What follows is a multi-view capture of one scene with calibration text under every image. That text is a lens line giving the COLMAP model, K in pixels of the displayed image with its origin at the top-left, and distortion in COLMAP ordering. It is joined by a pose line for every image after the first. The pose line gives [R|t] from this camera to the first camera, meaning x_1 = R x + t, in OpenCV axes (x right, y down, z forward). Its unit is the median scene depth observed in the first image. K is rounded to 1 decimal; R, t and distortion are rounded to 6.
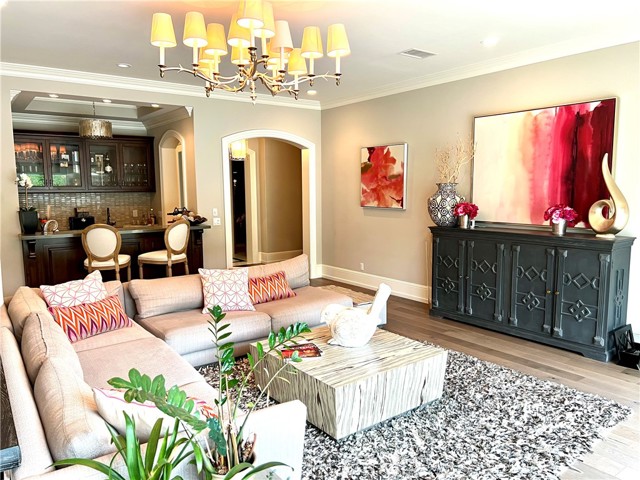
lens RADIAL K [[479.7, 0, 320.0], [0, 479.7, 240.0], [0, 0, 1]] dist [0.027953, -0.005967]
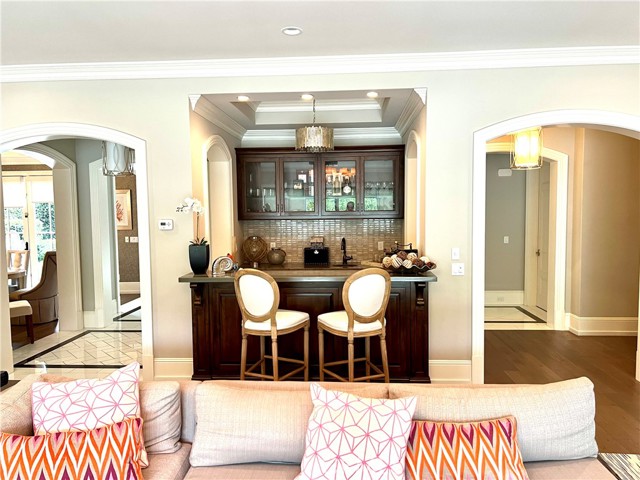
lens RADIAL K [[479.7, 0, 320.0], [0, 479.7, 240.0], [0, 0, 1]] dist [0.027953, -0.005967]
pose [[0.765043, 0.035885, -0.642979, 0.045669], [-0.063996, 0.997740, -0.020460, -0.053420], [0.640792, 0.056801, 0.765610, 0.436929]]
